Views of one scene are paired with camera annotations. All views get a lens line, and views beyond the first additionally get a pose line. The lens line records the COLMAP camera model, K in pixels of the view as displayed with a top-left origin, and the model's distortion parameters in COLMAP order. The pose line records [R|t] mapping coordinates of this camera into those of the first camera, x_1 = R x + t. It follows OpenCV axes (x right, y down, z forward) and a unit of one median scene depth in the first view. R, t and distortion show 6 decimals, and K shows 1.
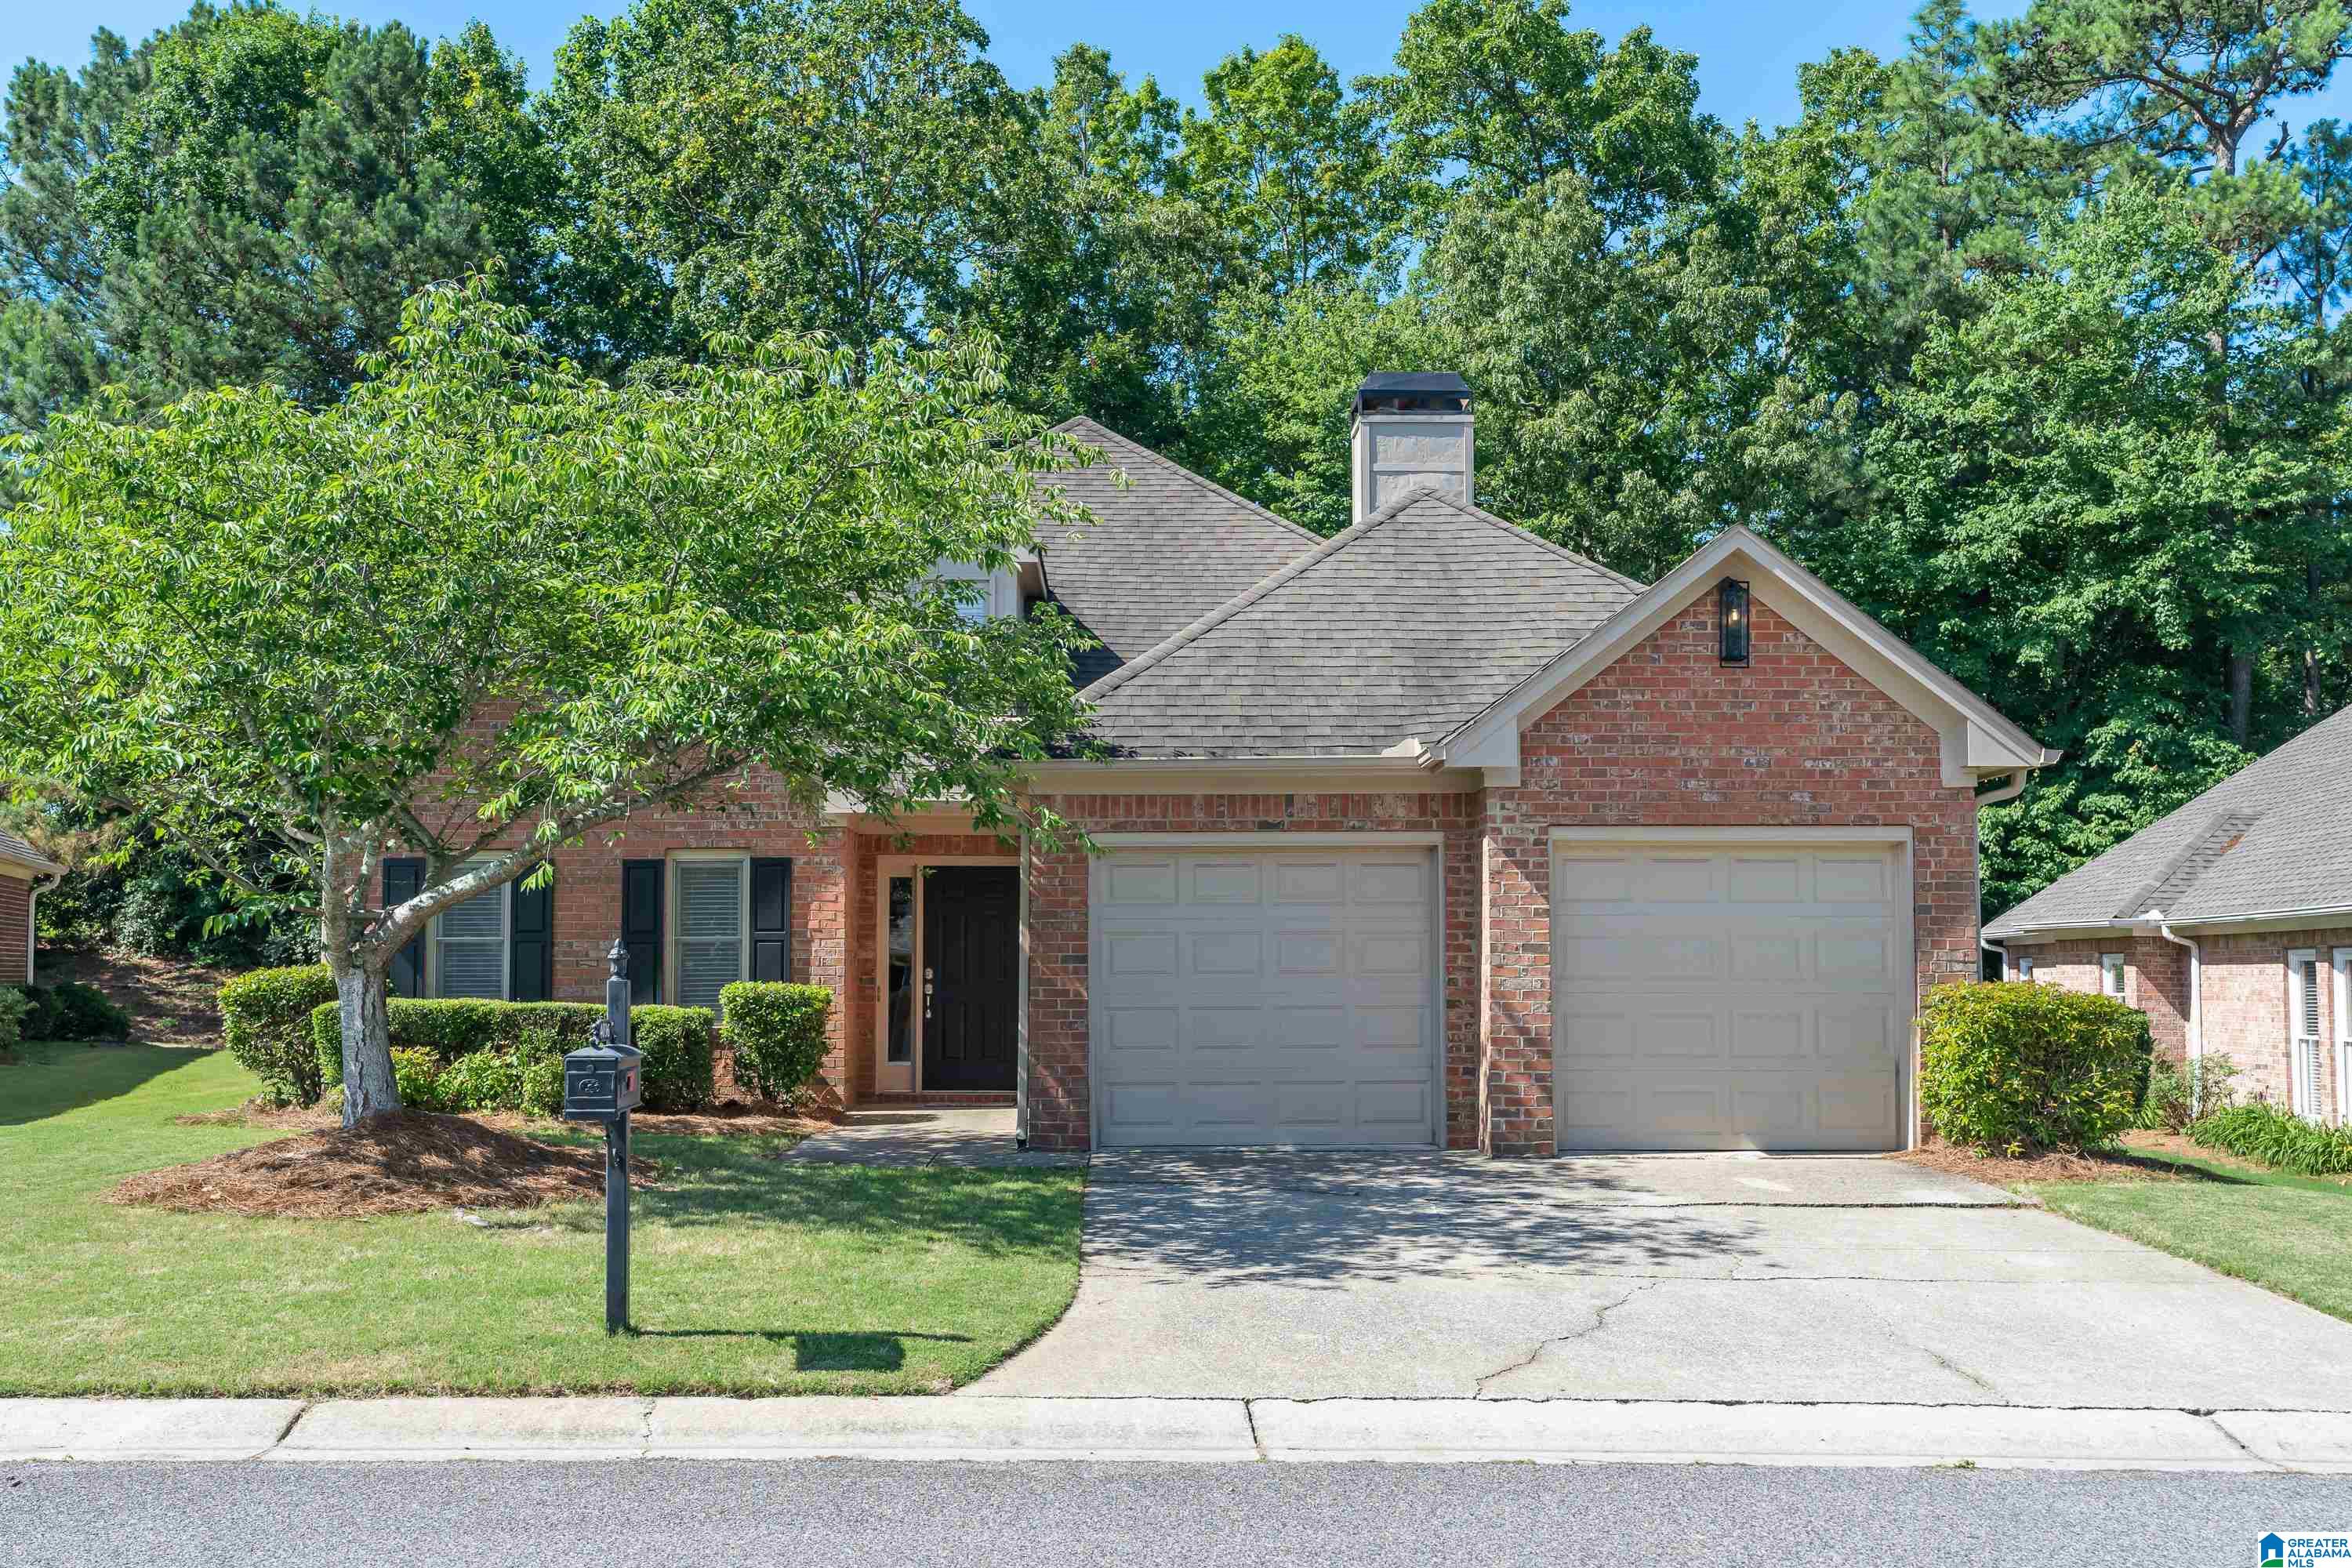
lens RADIAL K [[2347.8, 0, 1176.7], [0, 2347.8, 784.5], [0, 0, 1]] dist [0.007440, 0.000000]
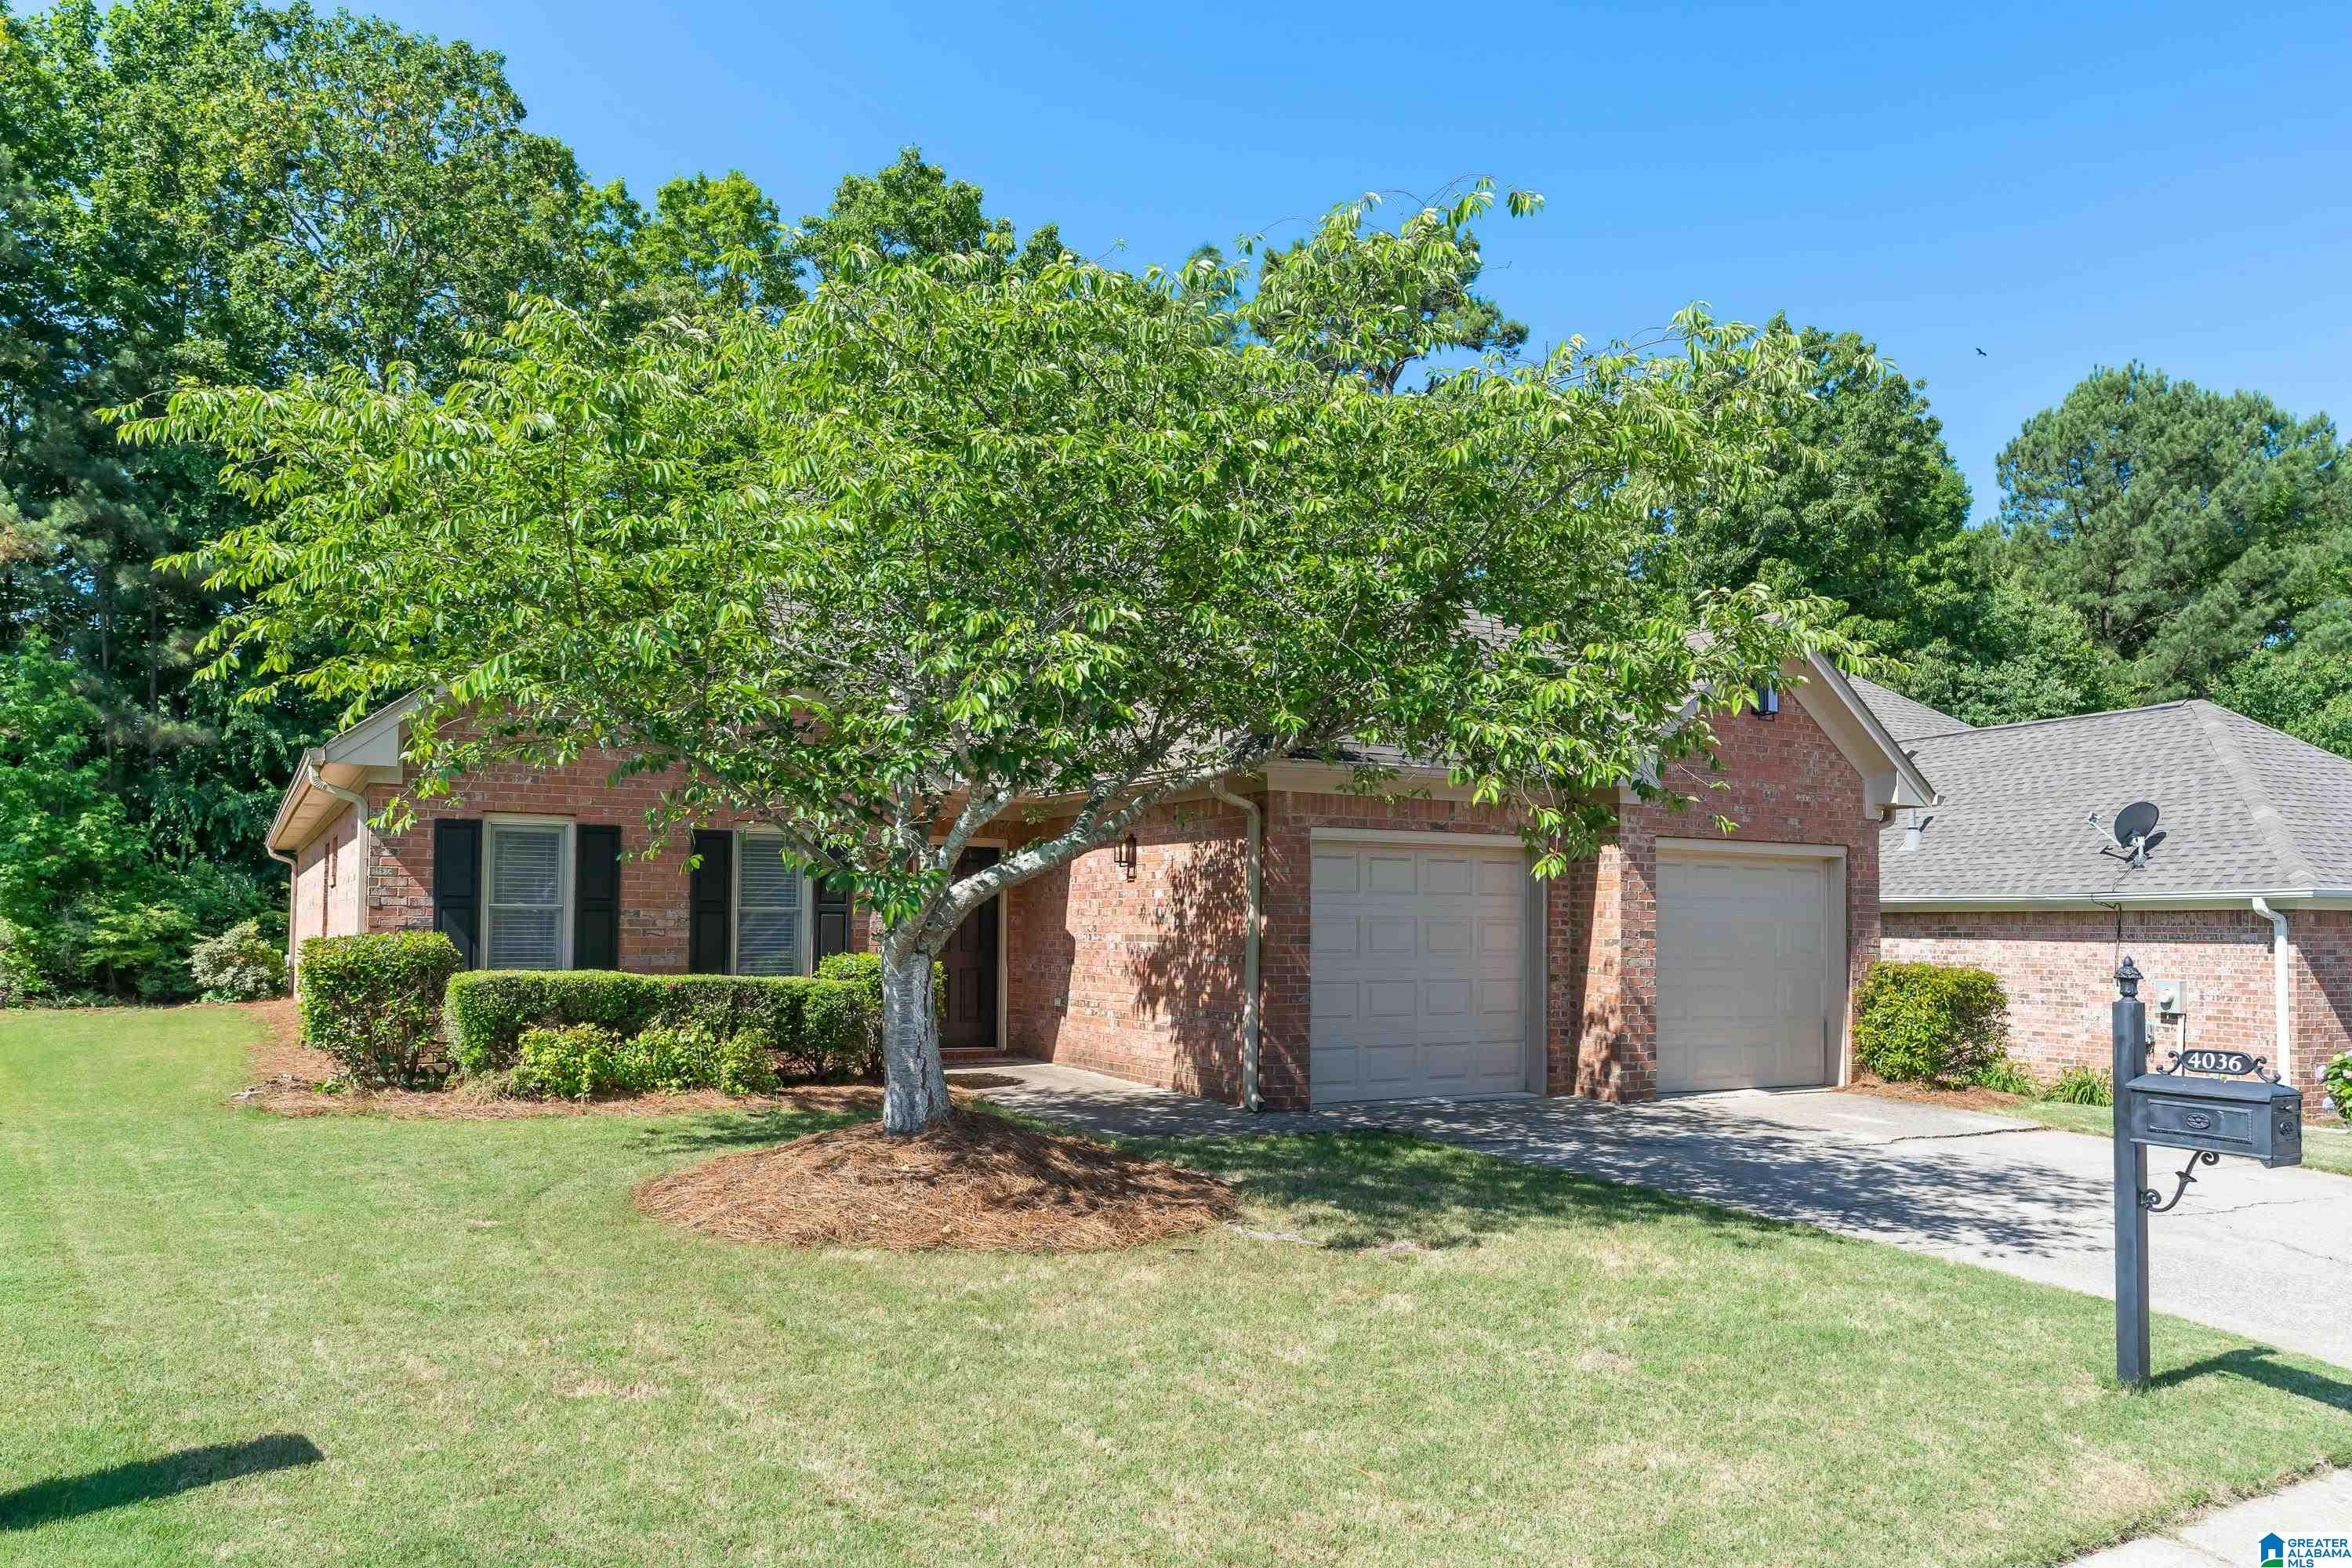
lens RADIAL K [[1677.5, 0, 1175.6], [0, 1677.5, 788.3], [0, 0, 1]] dist [-0.001130, 0.007007]
pose [[0.874967, 0.050671, 0.481524, -0.401535], [-0.051141, 0.998617, -0.012159, 0.012788], [-0.481474, -0.013987, 0.876349, 0.274423]]
